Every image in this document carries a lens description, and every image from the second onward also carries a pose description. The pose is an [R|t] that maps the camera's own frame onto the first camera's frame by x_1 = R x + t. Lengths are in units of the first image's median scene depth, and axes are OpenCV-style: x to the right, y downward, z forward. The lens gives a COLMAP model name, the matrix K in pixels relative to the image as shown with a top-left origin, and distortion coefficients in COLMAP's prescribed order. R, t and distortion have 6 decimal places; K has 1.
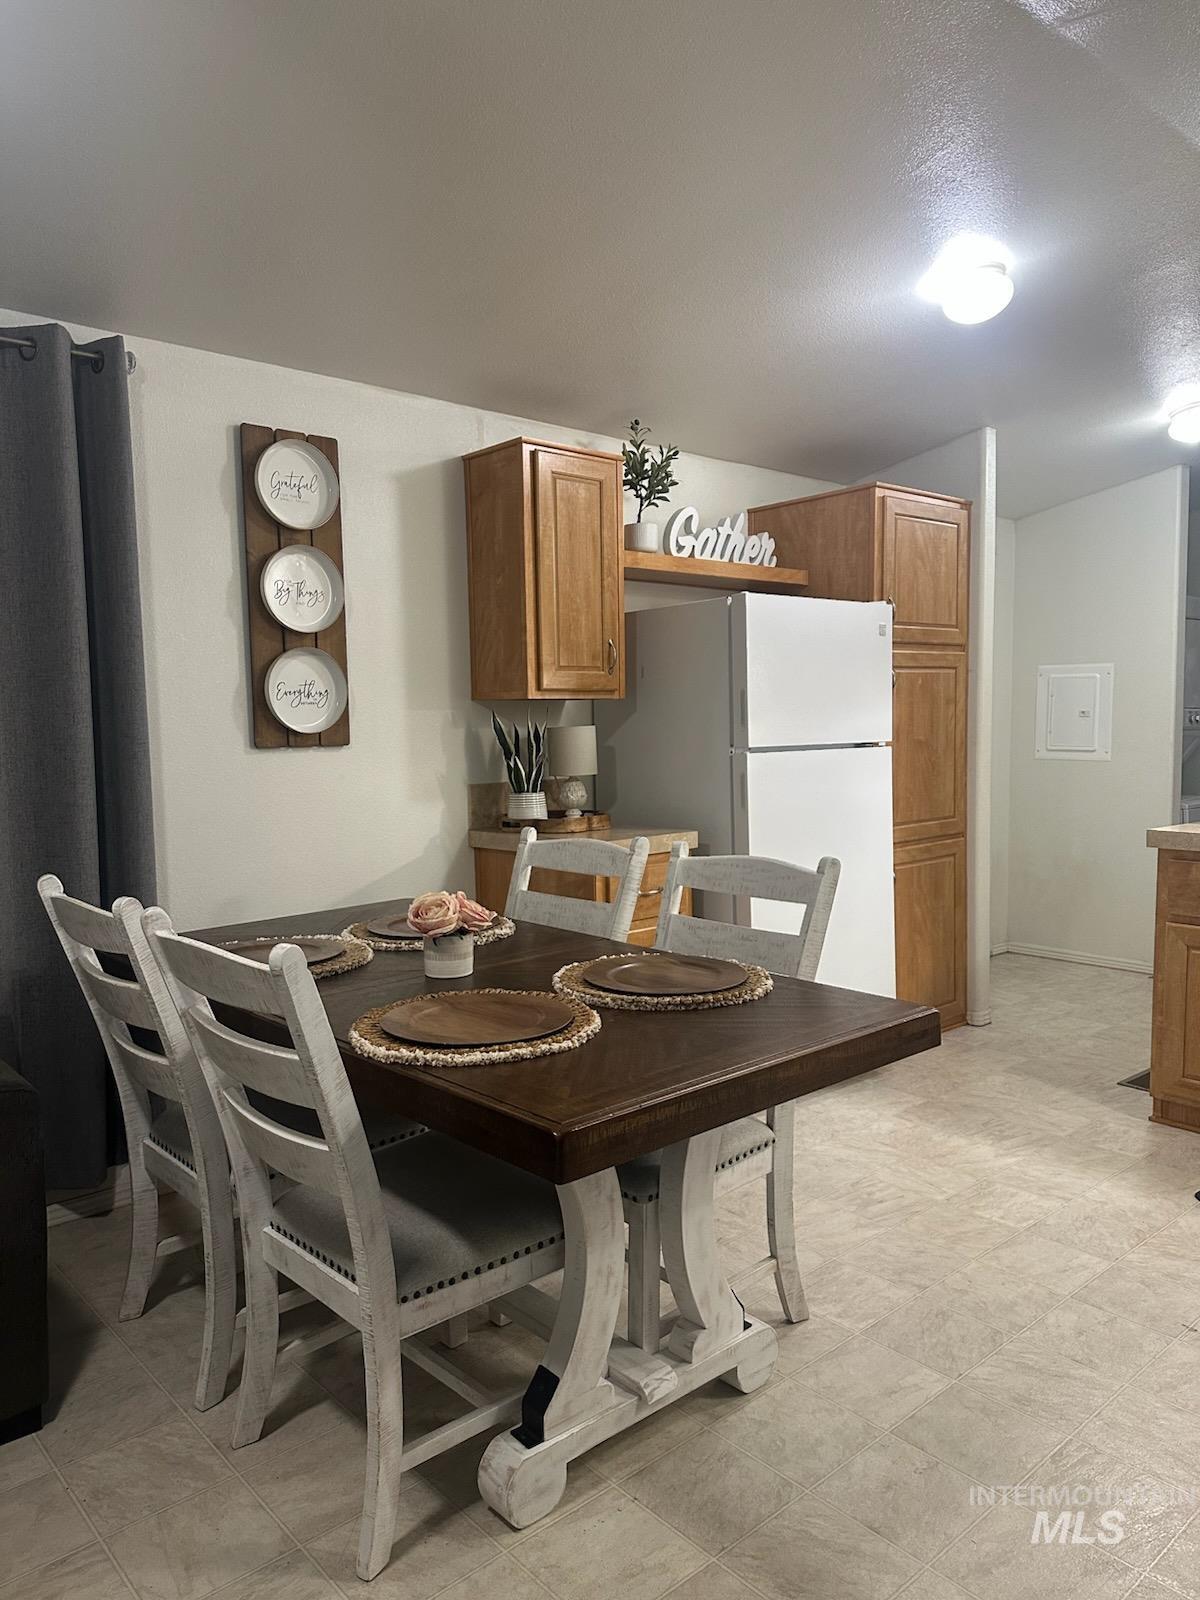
lens RADIAL K [[1132.2, 0, 601.5], [0, 1132.2, 823.7], [0, 0, 1]] dist [0.107681, -0.160567]
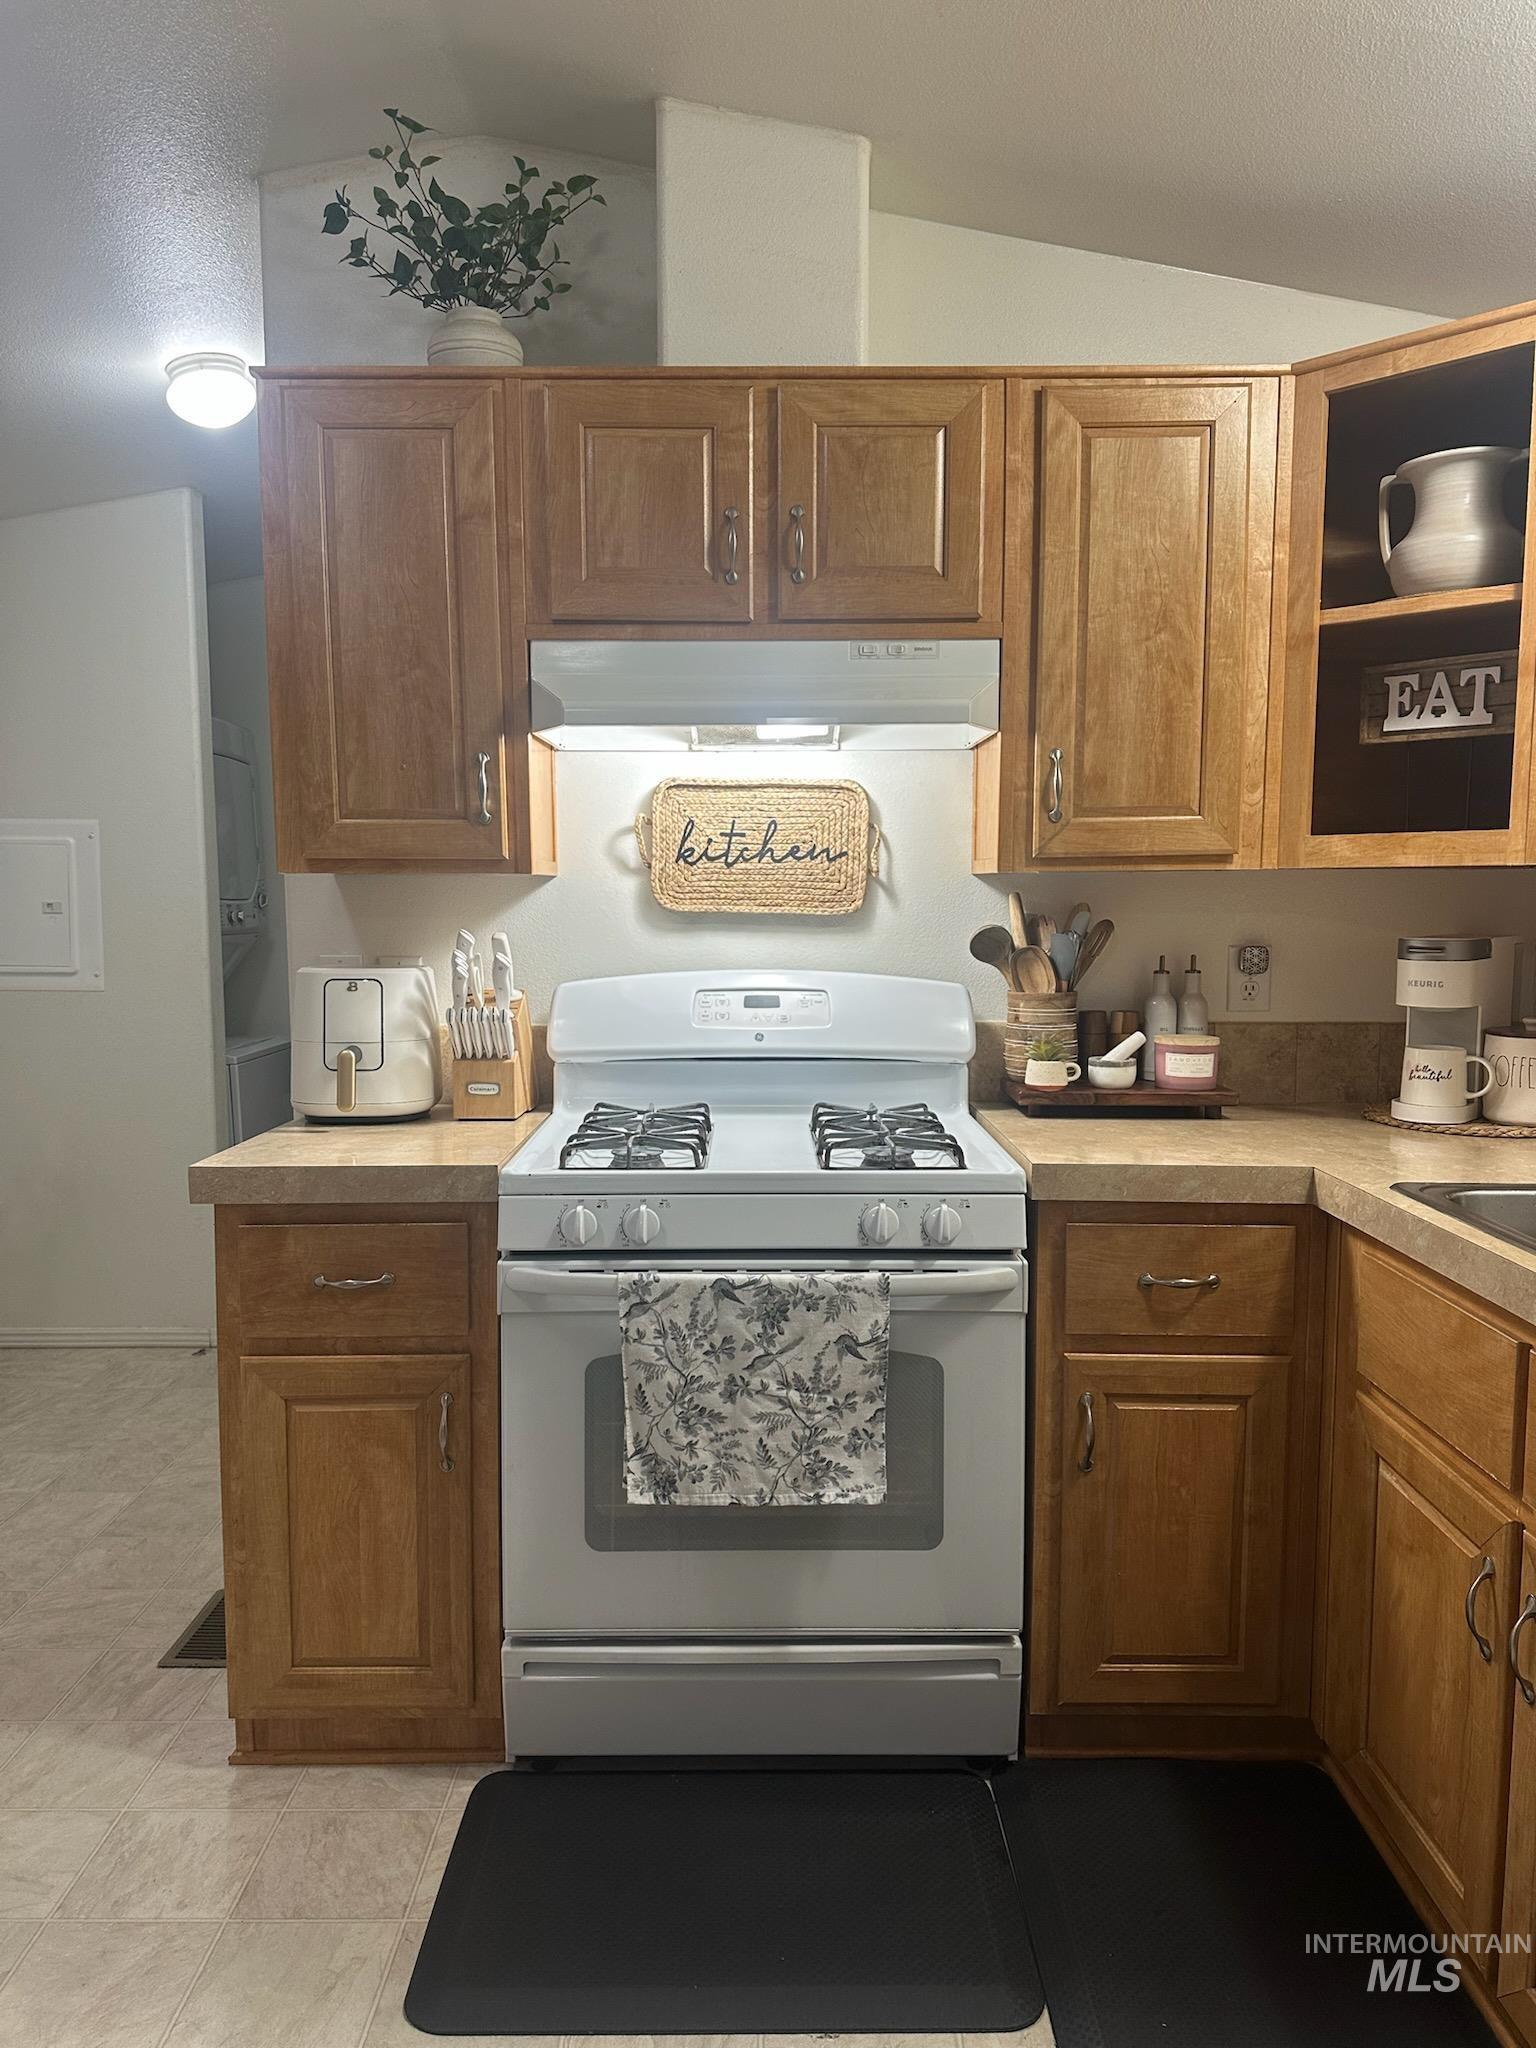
lens RADIAL K [[1460.0, 0, 775.3], [0, 1460.0, 1034.8], [0, 0, 1]] dist [0.111375, -0.161432]
pose [[0.669031, -0.056382, 0.741093, 0.186363], [0.061970, 0.997878, 0.019974, -0.042808], [-0.740647, 0.032562, 0.671105, 0.407965]]
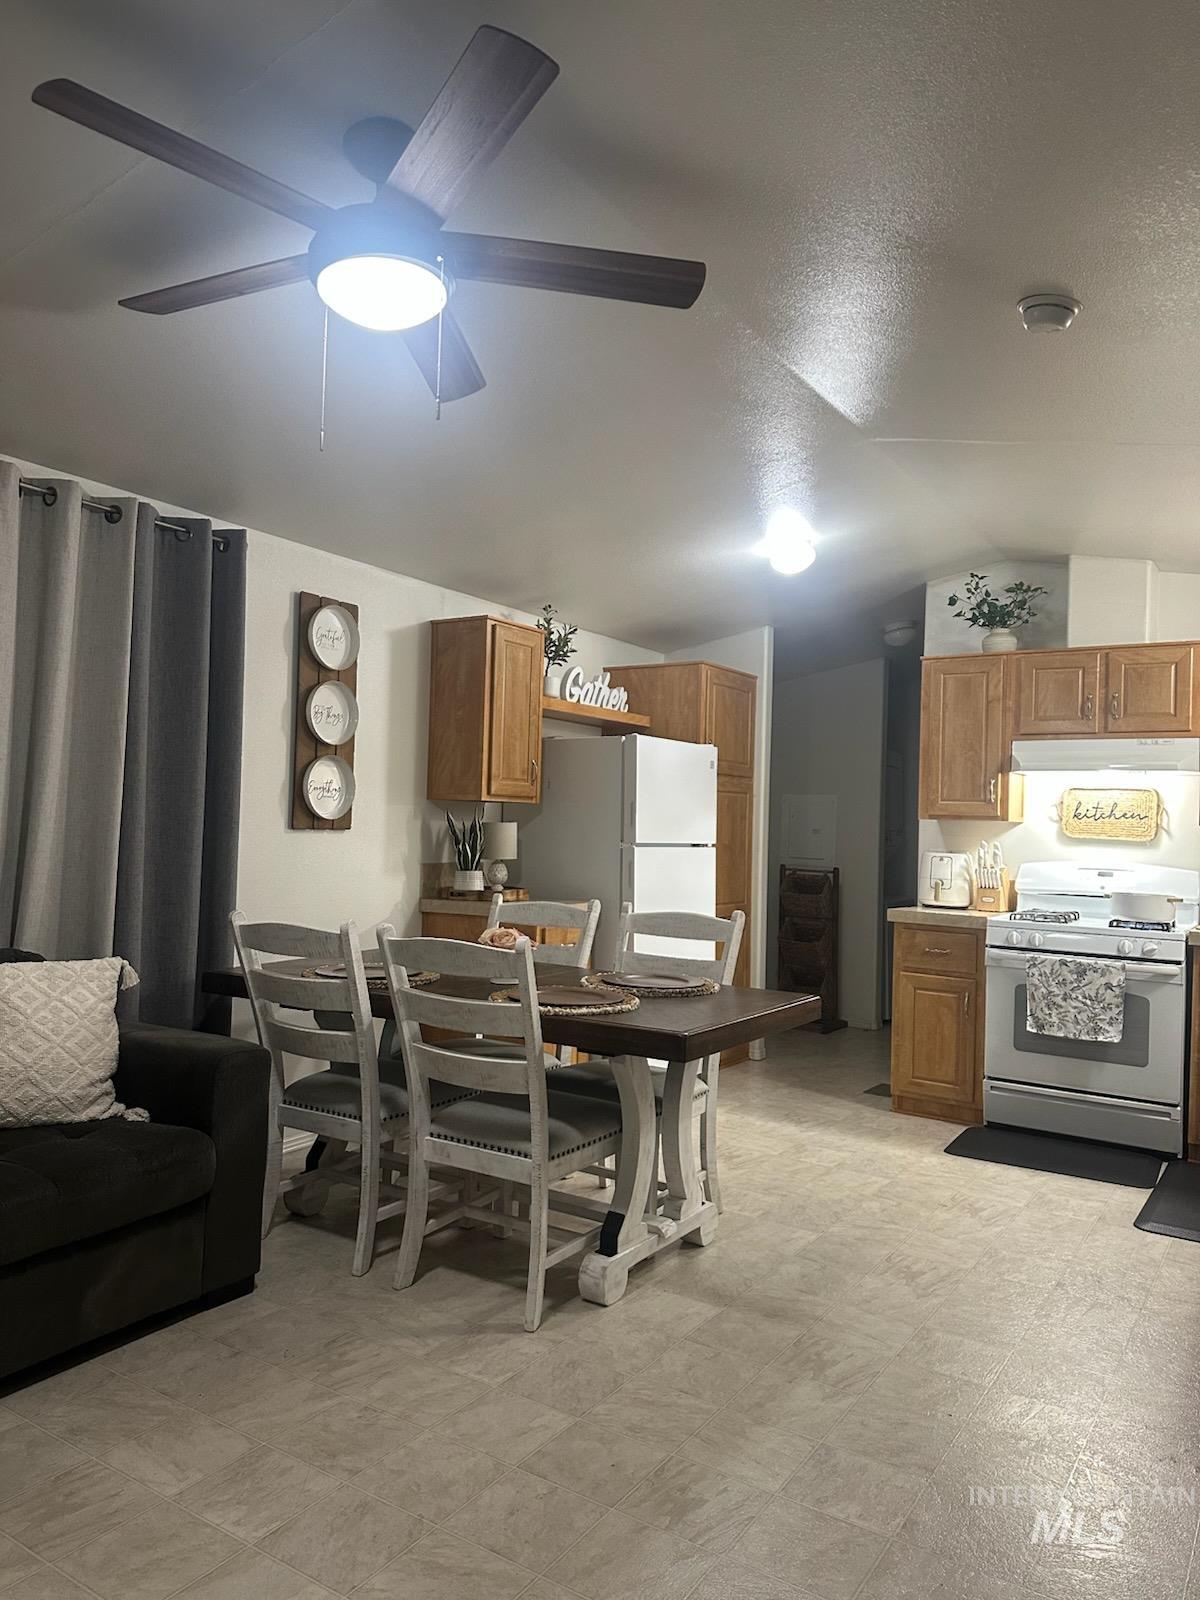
lens RADIAL K [[1140.6, 0, 605.7], [0, 1140.6, 808.5], [0, 0, 1]] dist [0.111375, -0.161432]
pose [[0.961295, 0.047455, 0.271403, -0.284247], [-0.018285, 0.993872, -0.109015, 0.043734], [-0.274913, 0.099833, 0.956272, -0.333846]]
